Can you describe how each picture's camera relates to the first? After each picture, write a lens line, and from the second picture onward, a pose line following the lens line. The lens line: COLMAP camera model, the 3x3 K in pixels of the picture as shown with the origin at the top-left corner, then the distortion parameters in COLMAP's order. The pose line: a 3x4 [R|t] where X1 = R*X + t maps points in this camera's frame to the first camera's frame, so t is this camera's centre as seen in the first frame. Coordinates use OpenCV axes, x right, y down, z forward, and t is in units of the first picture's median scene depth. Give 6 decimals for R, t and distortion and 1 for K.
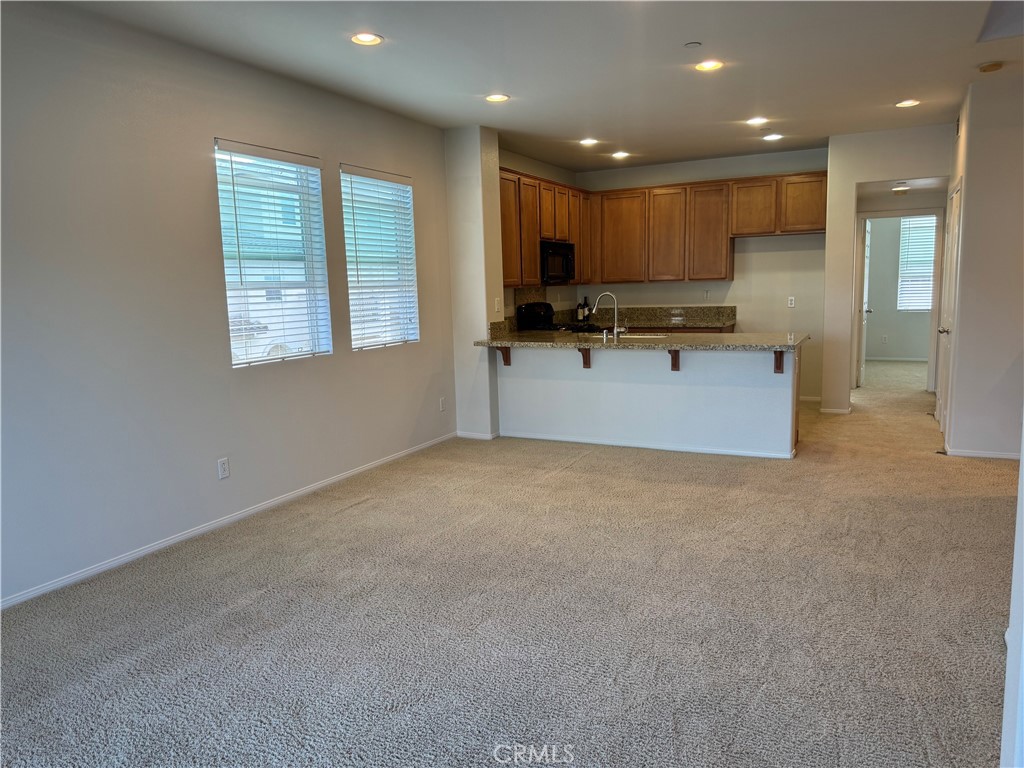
lens RADIAL K [[724.2, 0, 514.3], [0, 724.2, 394.2], [0, 0, 1]] dist [0.072735, -0.007873]
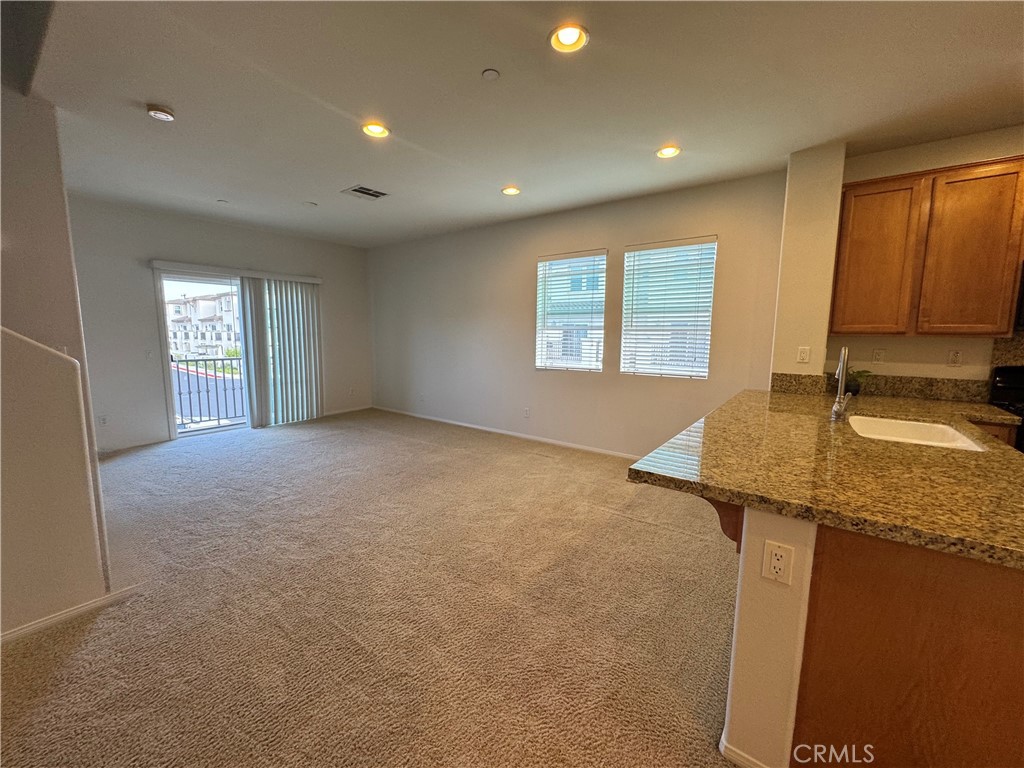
lens RADIAL K [[410.9, 0, 509.0], [0, 410.9, 382.4], [0, 0, 1]] dist [-0.002483, 0.000536]
pose [[-0.185084, 0.144880, -0.971984, 0.471109], [-0.151455, 0.973051, 0.173879, -0.113836], [0.970982, 0.179394, -0.158154, 0.690324]]
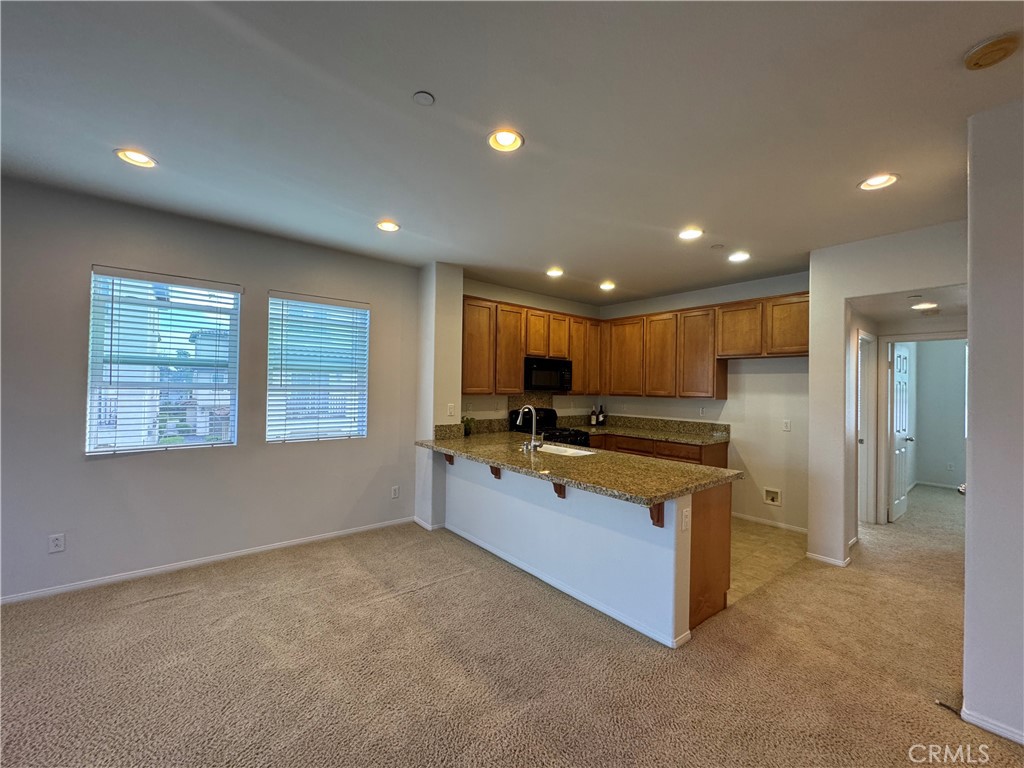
lens RADIAL K [[410.9, 0, 509.6], [0, 410.9, 384.9], [0, 0, 1]] dist [-0.002483, 0.000536]
pose [[0.909974, 0.040289, -0.412704, 0.302750], [-0.103562, 0.985811, -0.132106, -0.079415], [0.401525, 0.162953, 0.901235, 0.411240]]
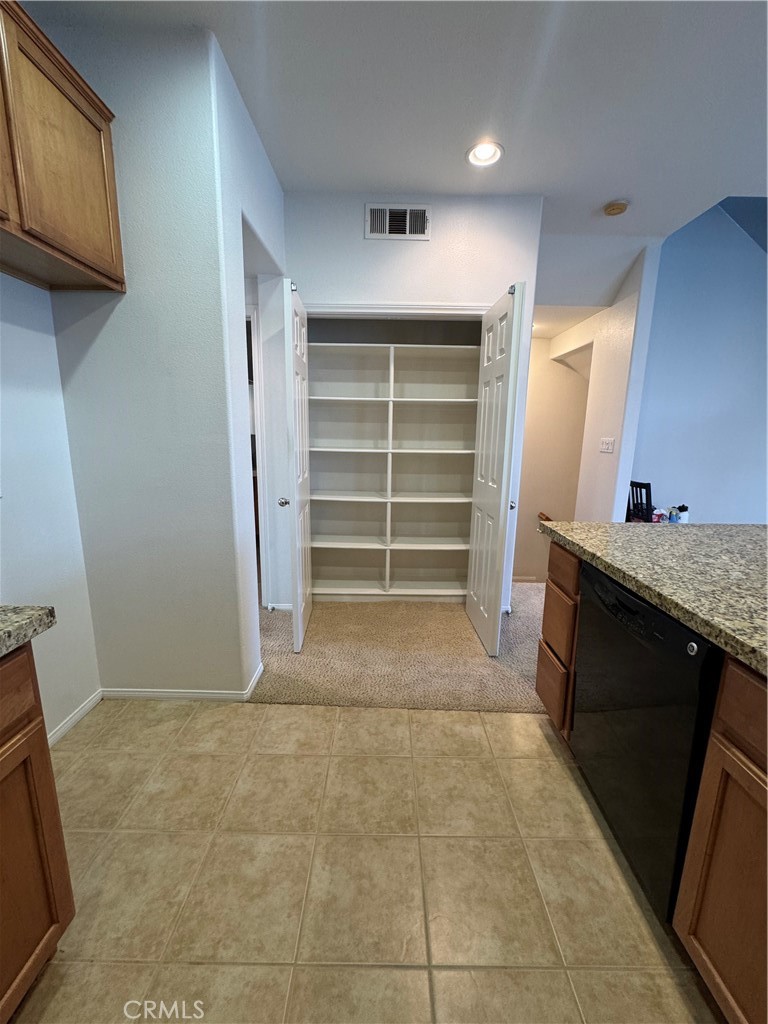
lens RADIAL K [[410.9, 0, 382.1], [0, 410.9, 509.3], [0, 0, 1]] dist [-0.002483, 0.000536]
pose [[-0.447399, -0.144586, 0.882570, 0.170840], [0.133212, 0.965063, 0.225629, -0.148591], [-0.884358, 0.218514, -0.412507, 1.033553]]
